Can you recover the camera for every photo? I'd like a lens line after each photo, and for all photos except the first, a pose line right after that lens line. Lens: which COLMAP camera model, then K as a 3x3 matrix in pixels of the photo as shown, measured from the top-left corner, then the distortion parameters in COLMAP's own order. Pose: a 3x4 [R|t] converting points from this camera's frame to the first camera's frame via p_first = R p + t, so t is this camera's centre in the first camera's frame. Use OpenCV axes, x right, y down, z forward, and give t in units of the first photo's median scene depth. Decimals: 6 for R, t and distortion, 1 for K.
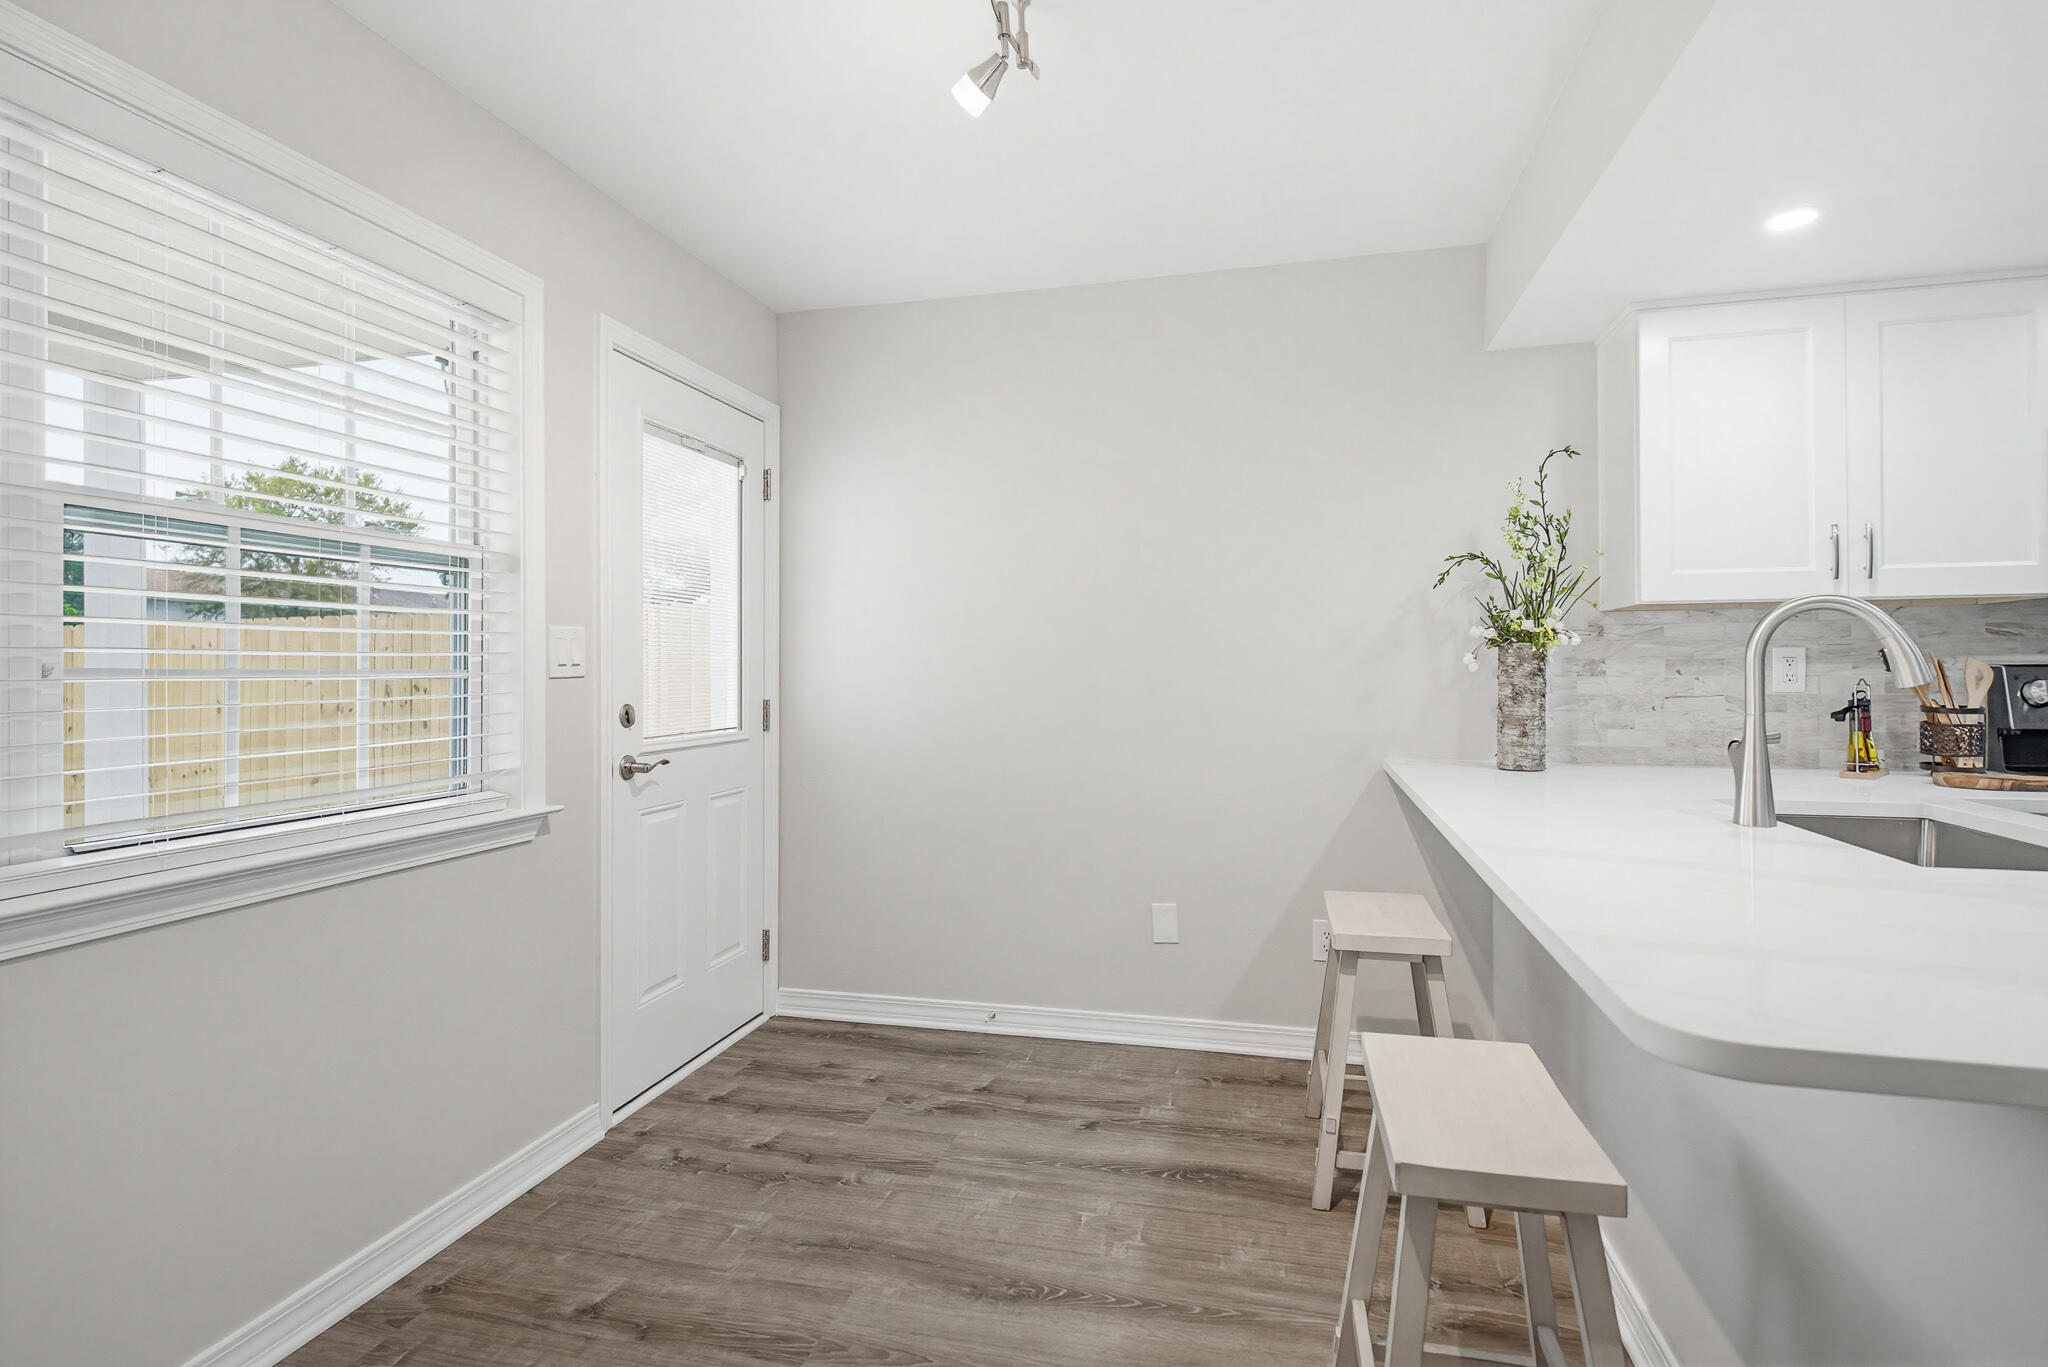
lens RADIAL K [[1001.2, 0, 1026.8], [0, 1001.2, 667.2], [0, 0, 1]] dist [-0.003406, 0.000091]
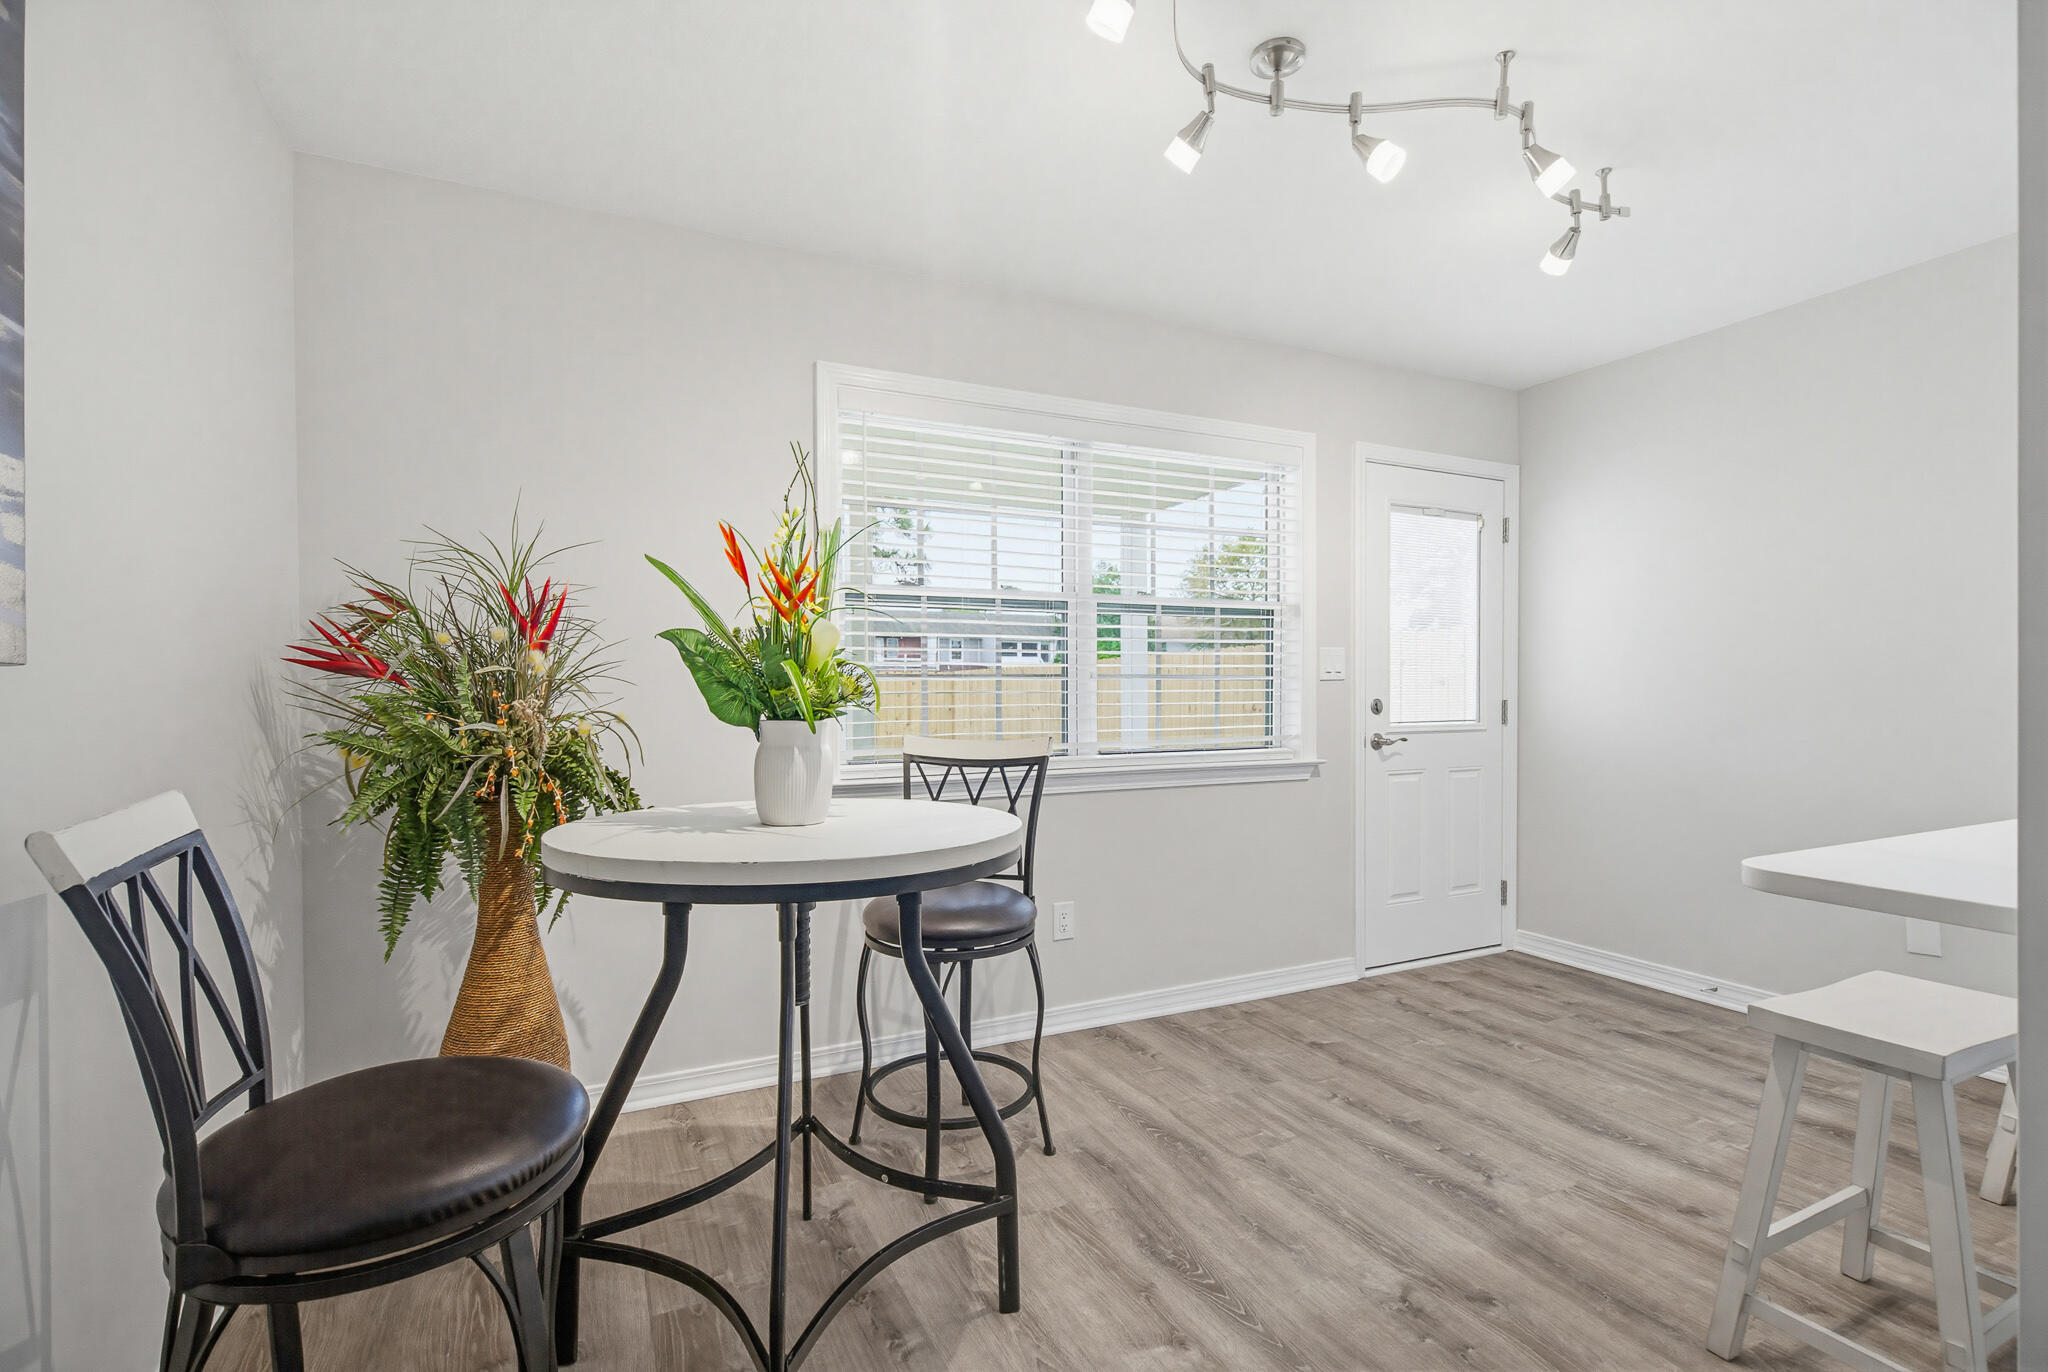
lens RADIAL K [[935.1, 0, 1024.3], [0, 935.1, 685.9], [0, 0, 1]] dist [0.000483, -0.000423]
pose [[0.642102, -0.003214, -0.766612, 0.346025], [0.004548, 0.999990, -0.000383, 0.017146], [0.766606, -0.003241, 0.642110, -0.306941]]
